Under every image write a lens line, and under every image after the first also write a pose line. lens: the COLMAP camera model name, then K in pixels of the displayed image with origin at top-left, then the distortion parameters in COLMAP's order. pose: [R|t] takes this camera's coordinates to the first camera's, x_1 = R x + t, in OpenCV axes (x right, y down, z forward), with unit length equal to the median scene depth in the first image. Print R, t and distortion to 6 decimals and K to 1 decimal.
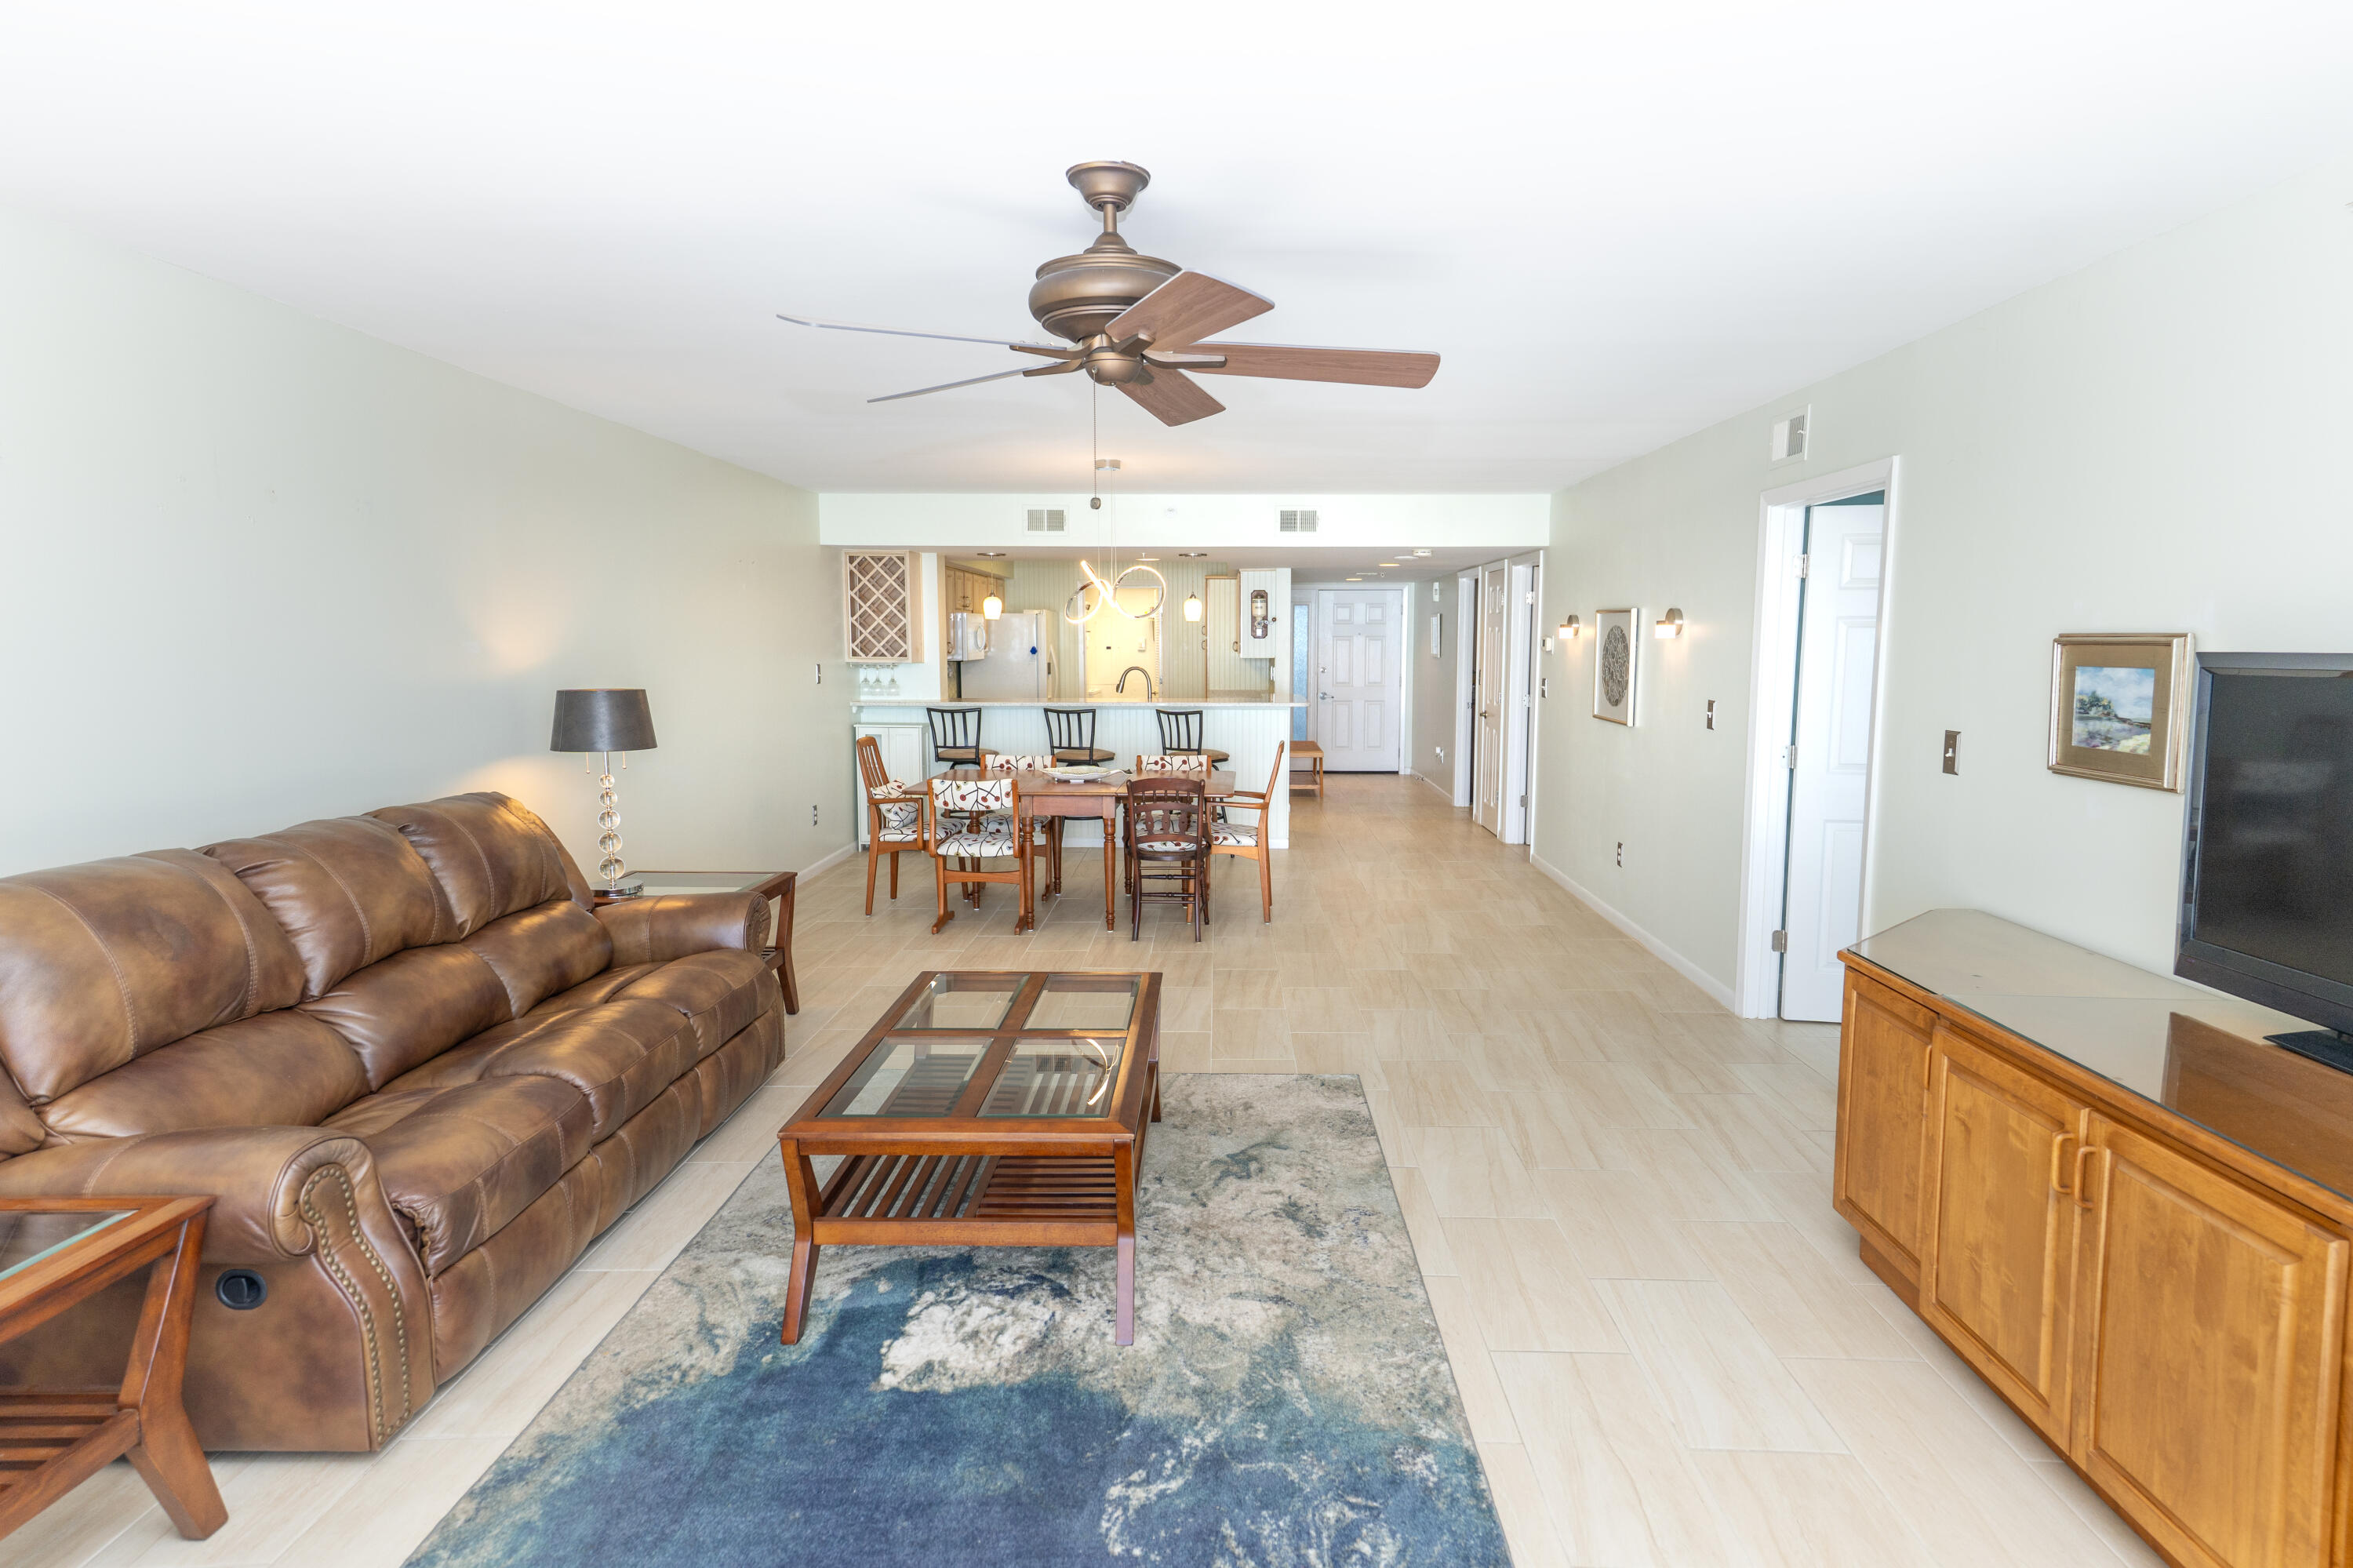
lens RADIAL K [[1203.8, 0, 1232.8], [0, 1203.8, 801.9], [0, 0, 1]] dist [-0.012075, -0.001059]
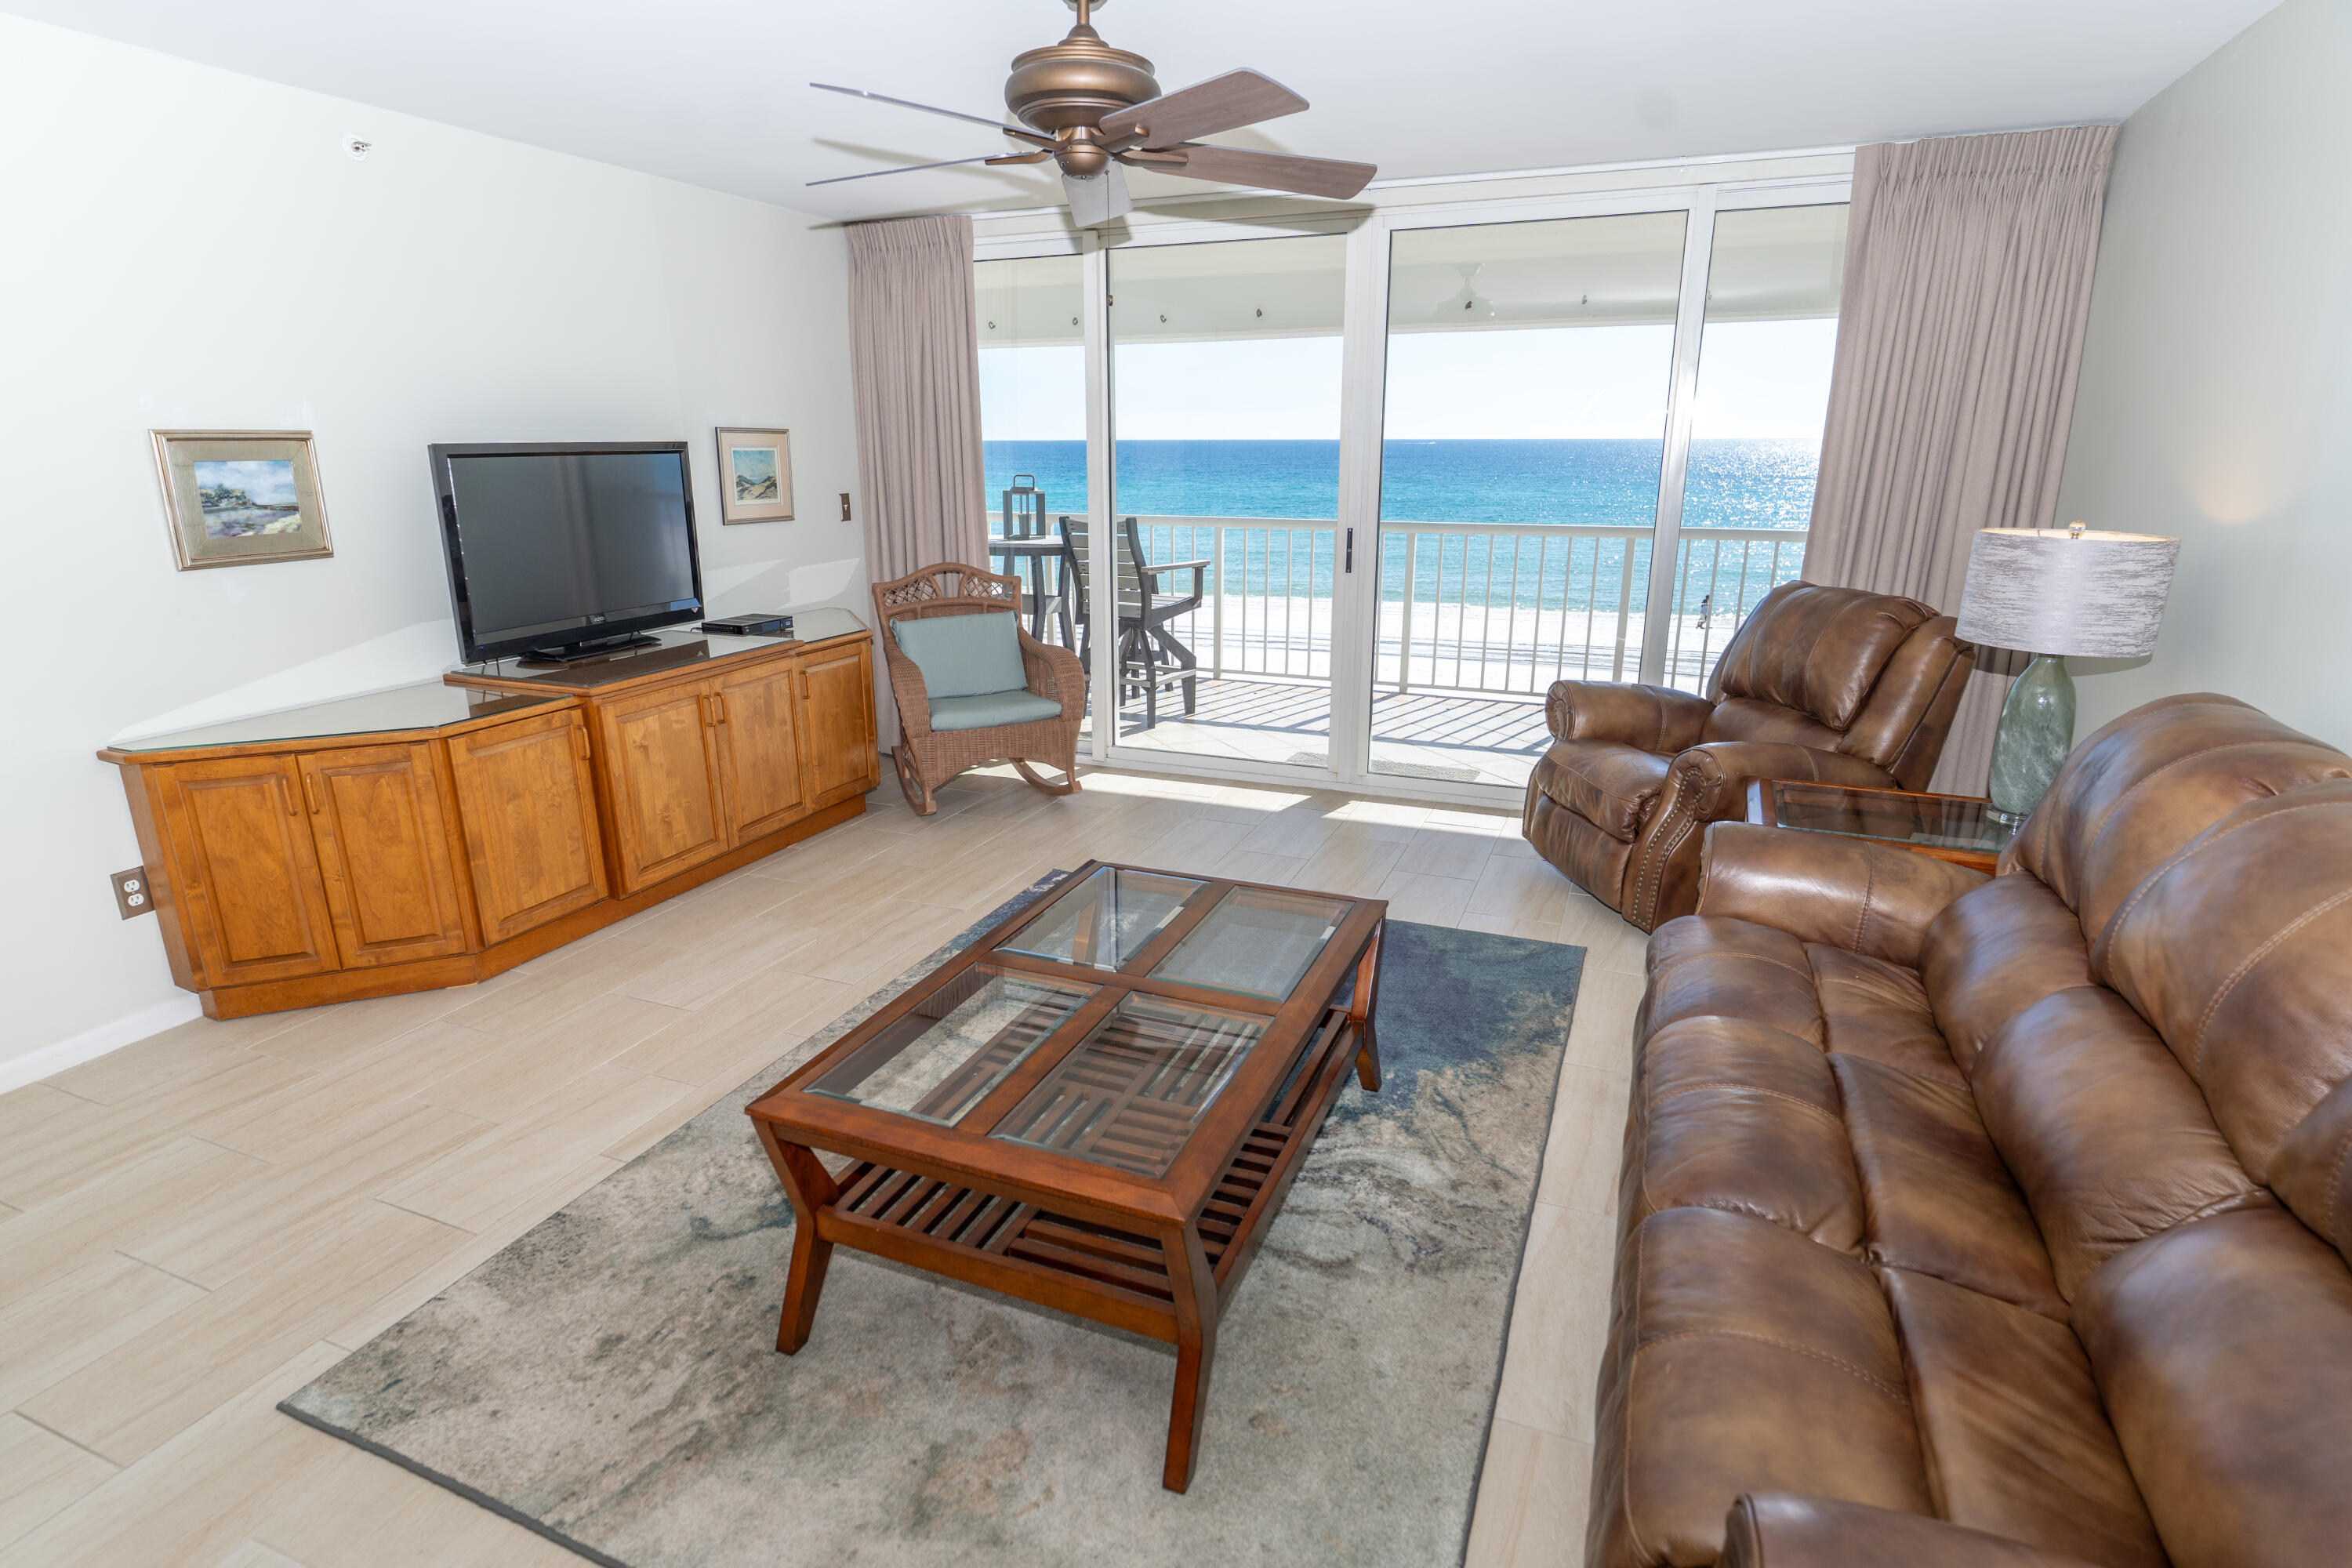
lens RADIAL K [[1203.2, 0, 1168.8], [0, 1203.2, 780.5], [0, 0, 1]] dist [-0.012075, -0.001059]
pose [[-0.921892, -0.104309, 0.373141, -0.520374], [0.053267, 0.919811, 0.388729, -0.222922], [-0.383767, 0.378243, -0.842410, 1.700945]]
